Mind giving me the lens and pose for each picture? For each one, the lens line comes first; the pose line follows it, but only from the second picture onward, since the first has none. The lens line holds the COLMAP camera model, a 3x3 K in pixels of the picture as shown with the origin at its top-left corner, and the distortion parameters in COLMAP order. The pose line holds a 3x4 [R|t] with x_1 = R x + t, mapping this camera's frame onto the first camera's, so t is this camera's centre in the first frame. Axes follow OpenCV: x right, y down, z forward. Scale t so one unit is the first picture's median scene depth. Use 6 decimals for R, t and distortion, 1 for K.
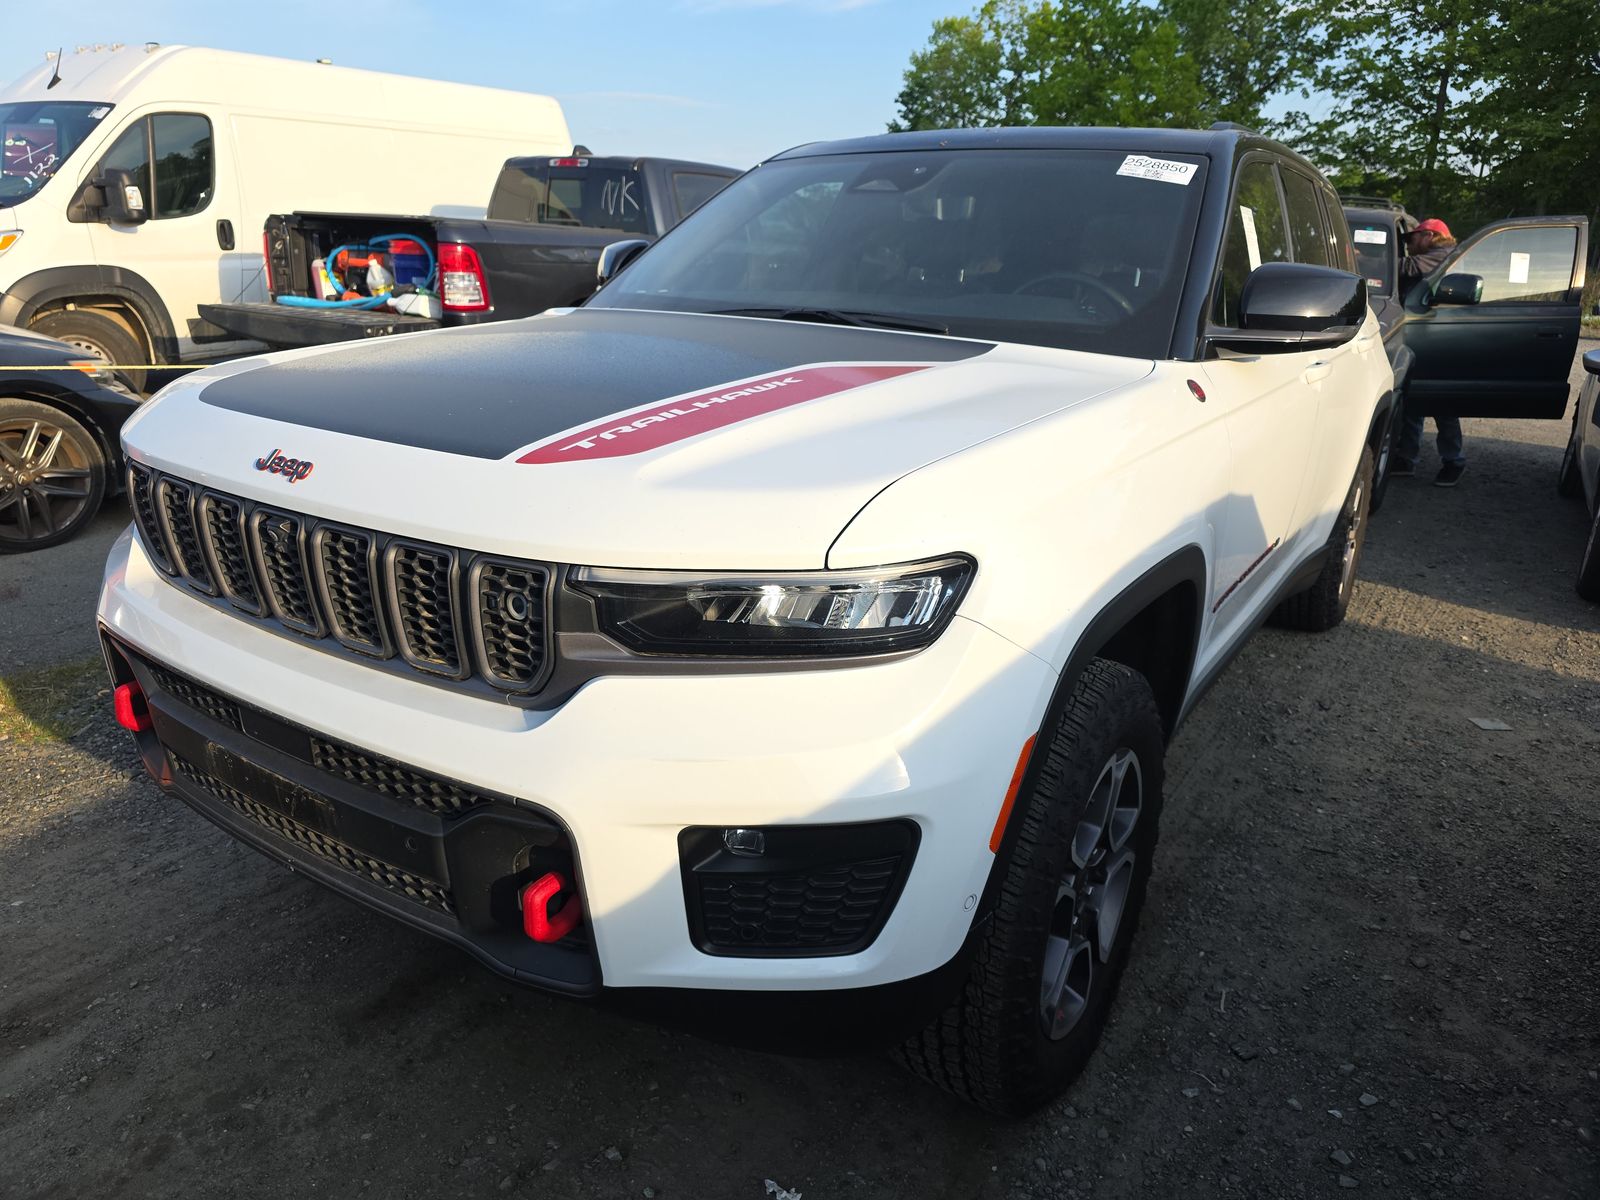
lens RADIAL K [[1231.9, 0, 809.6], [0, 1231.9, 601.3], [0, 0, 1]] dist [0.056011, -0.076183]
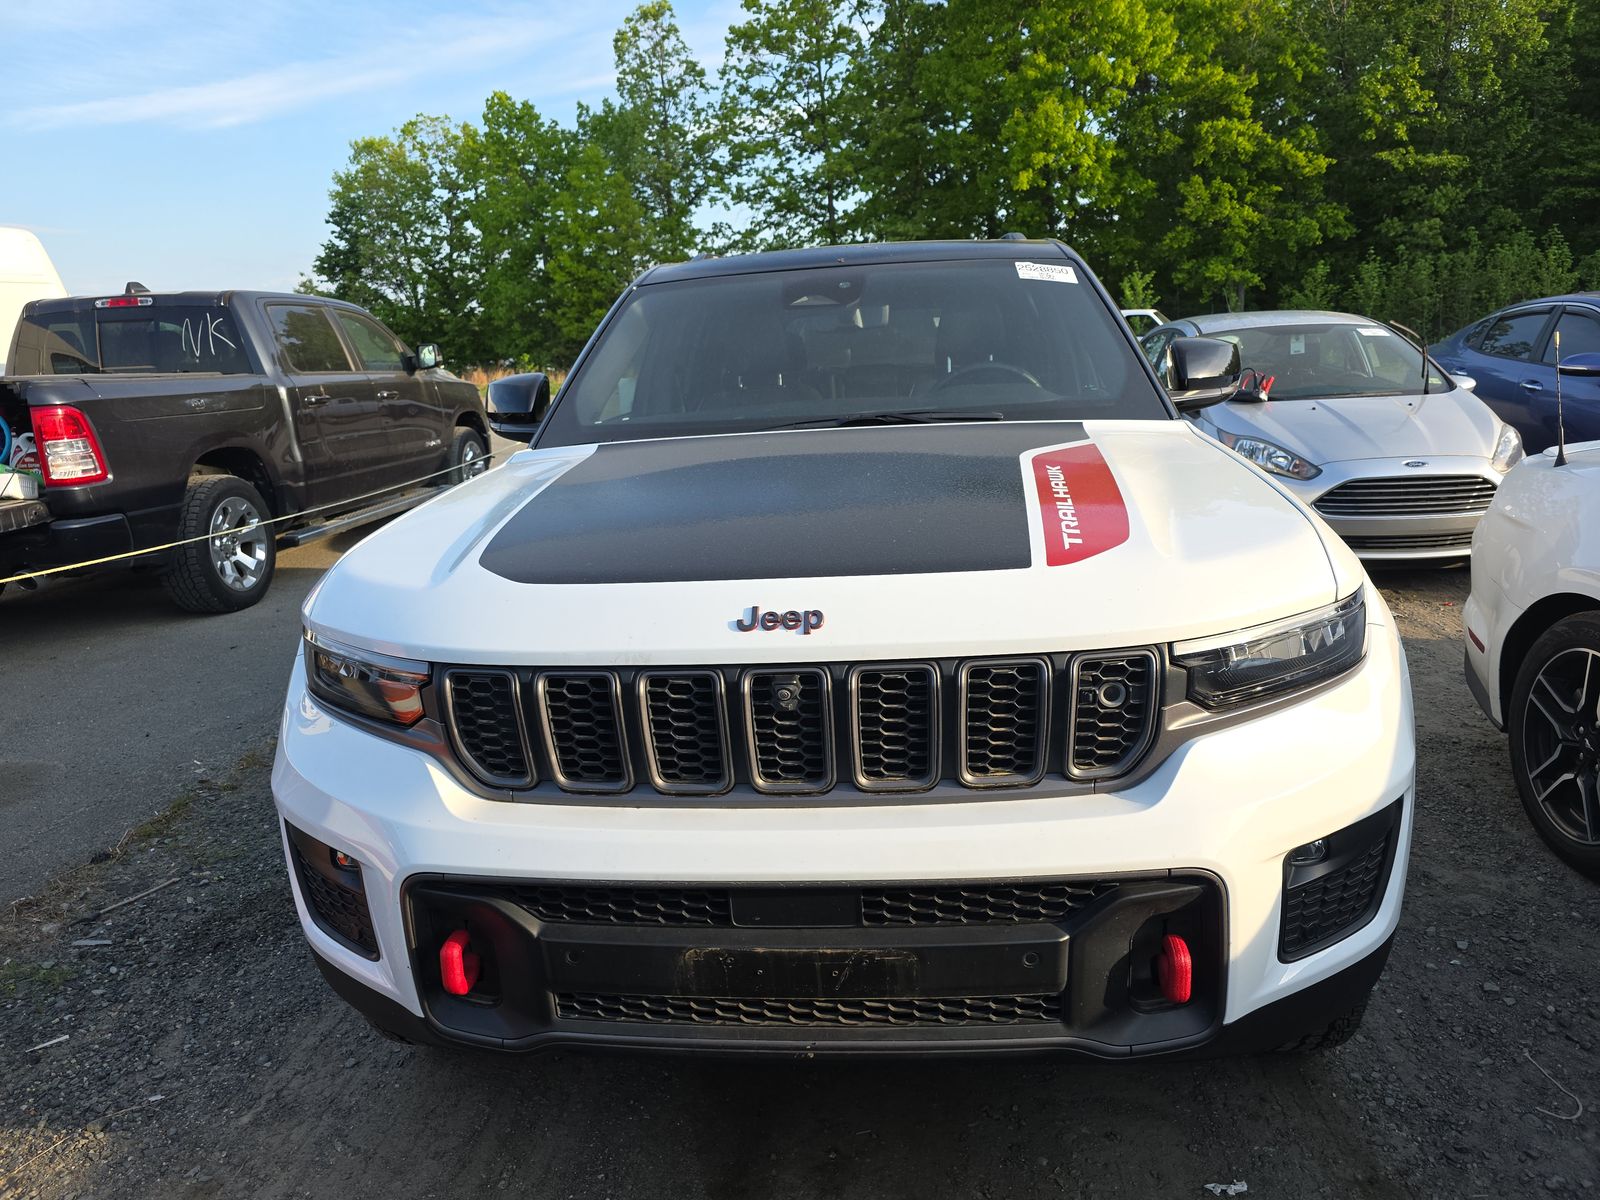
lens RADIAL K [[1231.9, 0, 809.6], [0, 1231.9, 601.3], [0, 0, 1]] dist [0.056011, -0.076183]
pose [[0.844070, -0.184594, 0.503458, -0.171960], [0.224193, 0.974367, -0.018615, -0.019947], [-0.487117, 0.128584, 0.863819, 0.035501]]
